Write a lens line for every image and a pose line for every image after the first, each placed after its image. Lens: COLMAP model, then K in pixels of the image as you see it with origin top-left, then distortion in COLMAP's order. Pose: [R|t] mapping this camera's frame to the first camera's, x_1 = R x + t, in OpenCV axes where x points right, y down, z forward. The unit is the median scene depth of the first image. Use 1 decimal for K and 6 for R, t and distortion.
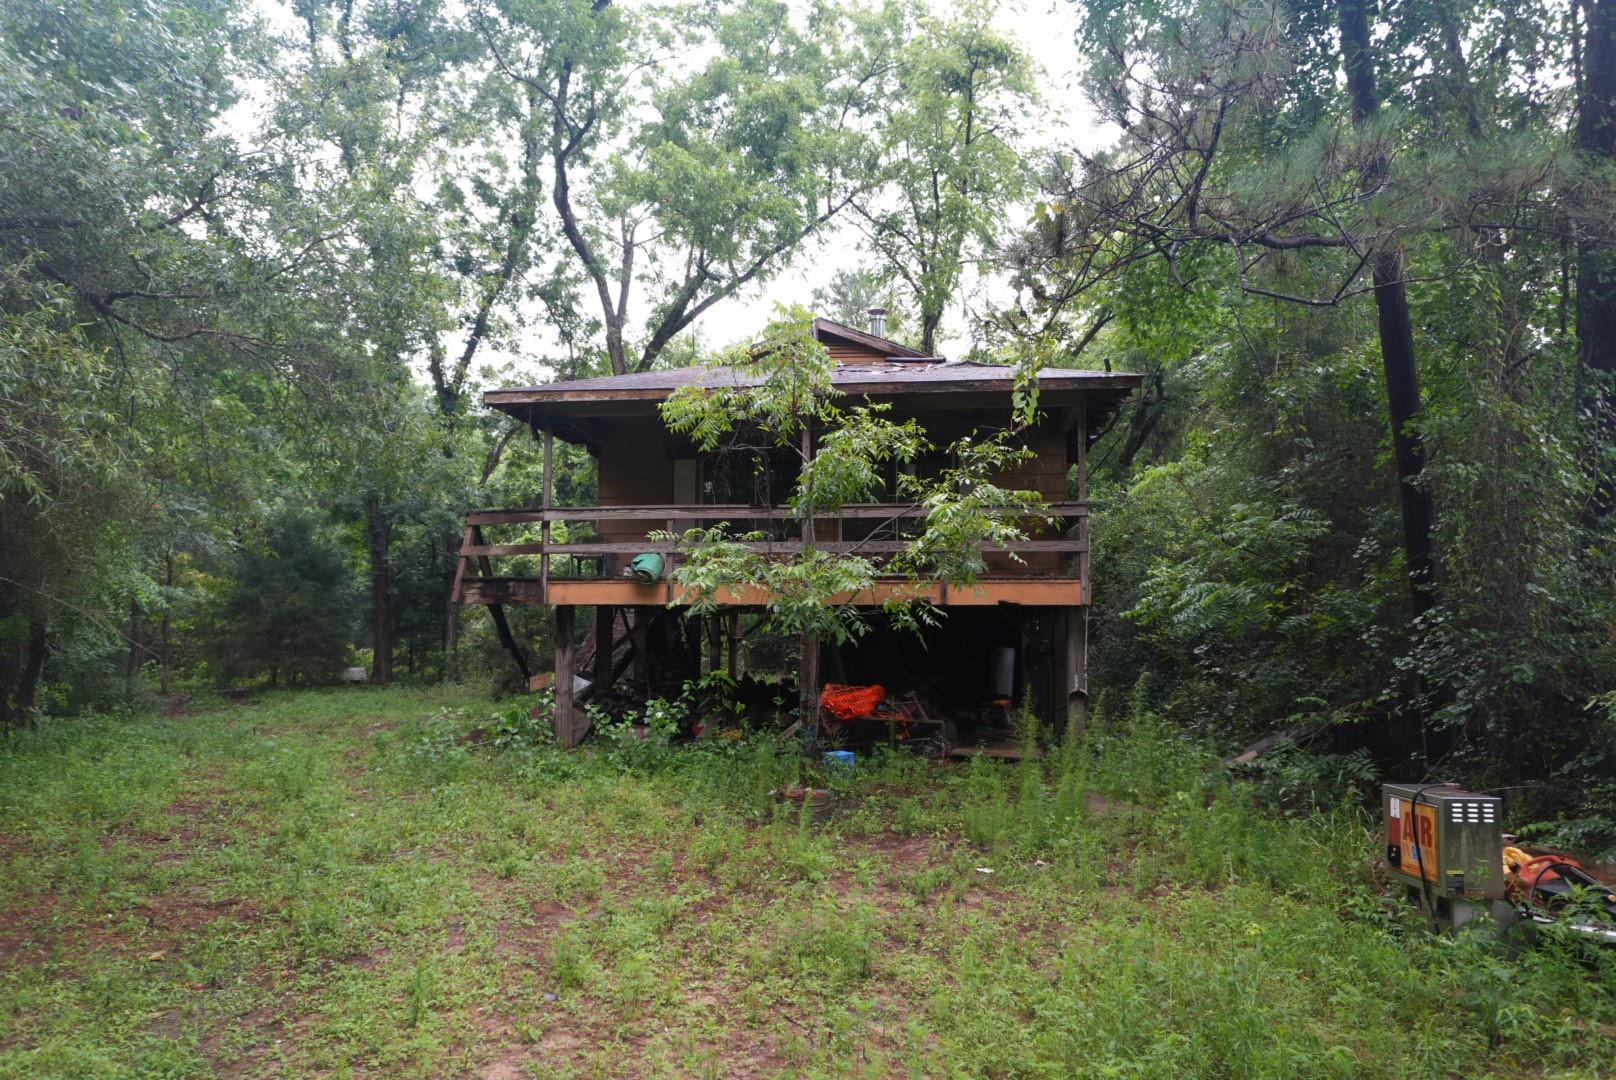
lens RADIAL K [[1104.4, 0, 810.7], [0, 1104.4, 533.4], [0, 0, 1]] dist [0.008818, 0.002077]
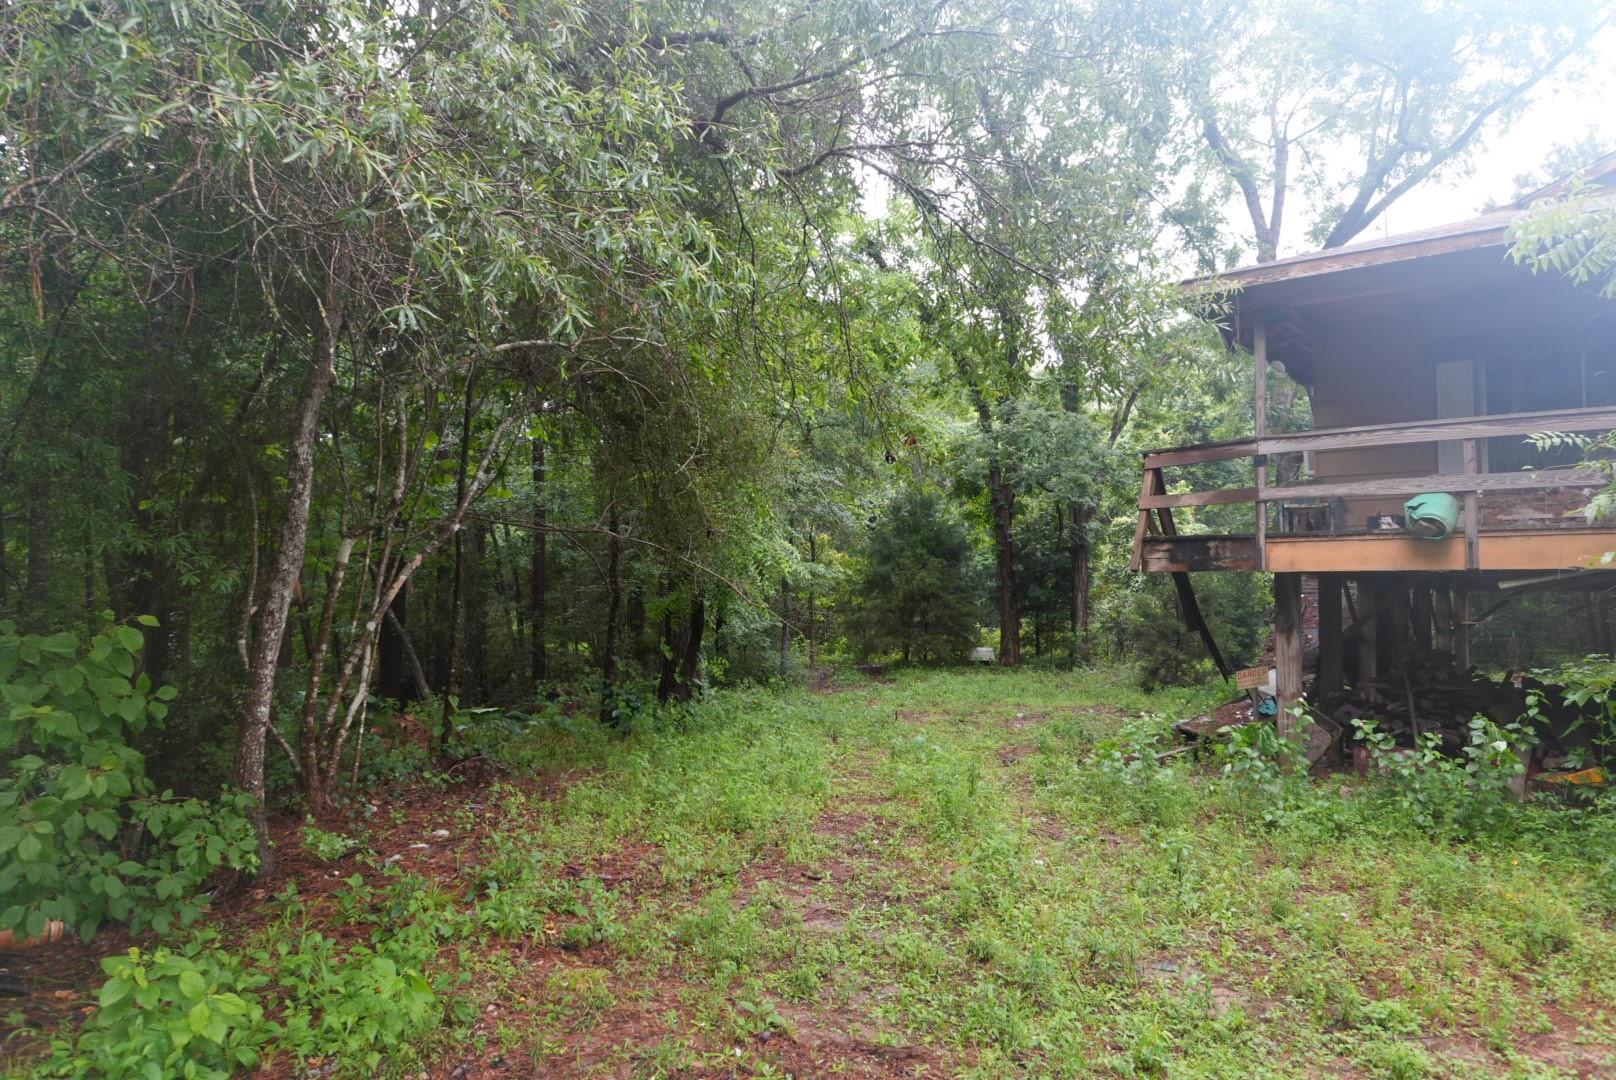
lens RADIAL K [[1079.1, 0, 800.2], [0, 1079.1, 538.4], [0, 0, 1]] dist [-0.001019, 0.000977]
pose [[0.858783, -0.023214, -0.511813, -0.091258], [0.032949, 0.999407, 0.009957, 0.016891], [0.511279, -0.025415, 0.859039, 0.161791]]
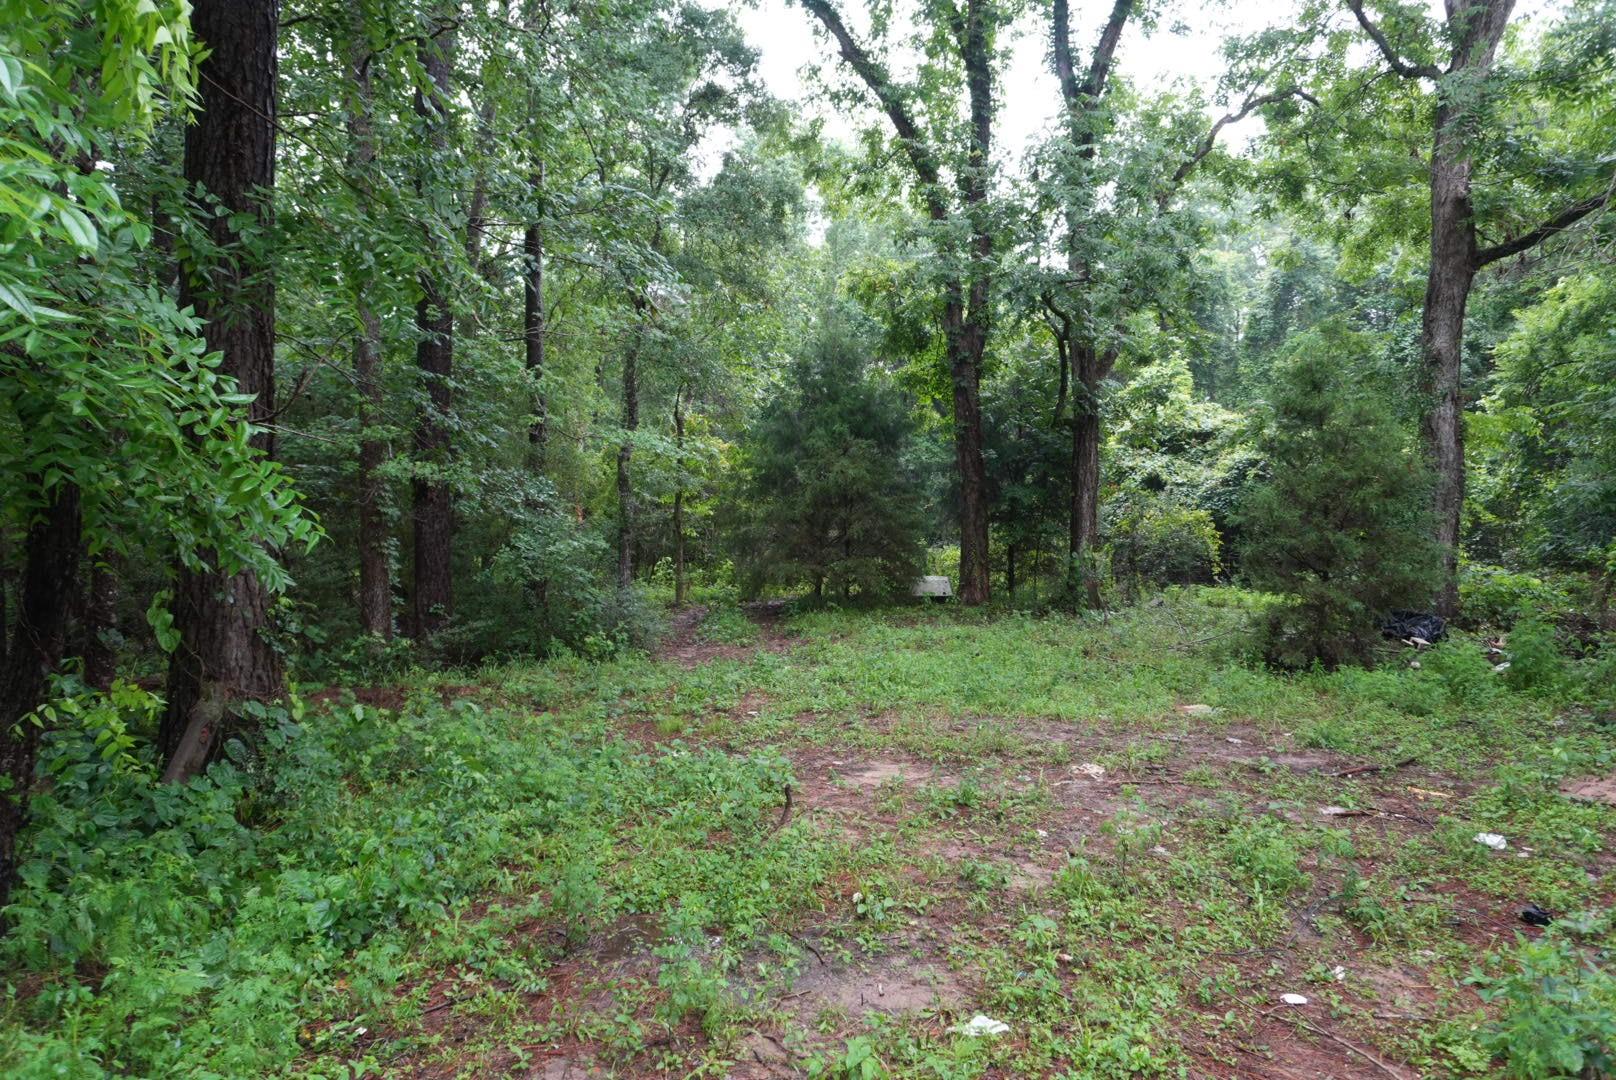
lens RADIAL K [[1083.1, 0, 810.3], [0, 1083.1, 537.5], [0, 0, 1]] dist [-0.001189, 0.002646]
pose [[0.901295, 0.010880, -0.433070, -0.281050], [0.031867, 0.995311, 0.091325, 0.055263], [0.432033, -0.096112, 0.896722, 0.565124]]
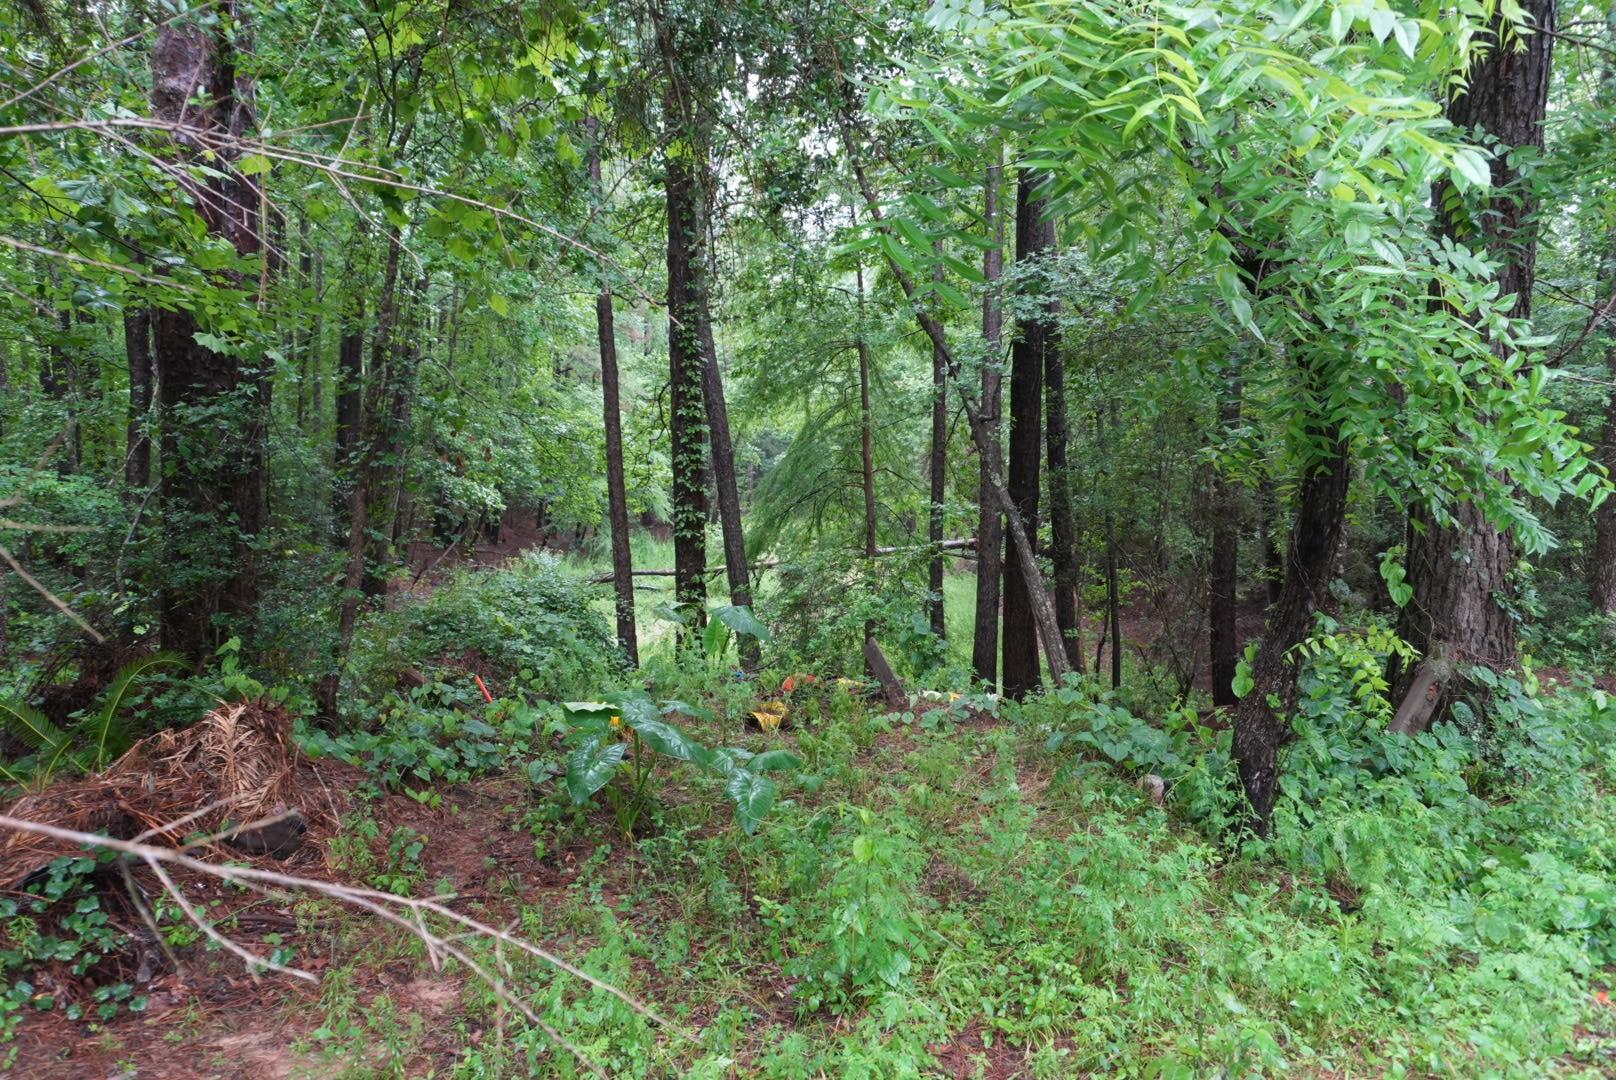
lens RADIAL K [[1083.1, 0, 810.3], [0, 1083.1, 537.5], [0, 0, 1]] dist [-0.001189, 0.002646]
pose [[0.104311, 0.066640, -0.992310, -0.340145], [0.064503, 0.995199, 0.073614, 0.065296], [0.992451, -0.071686, 0.099512, 0.490240]]
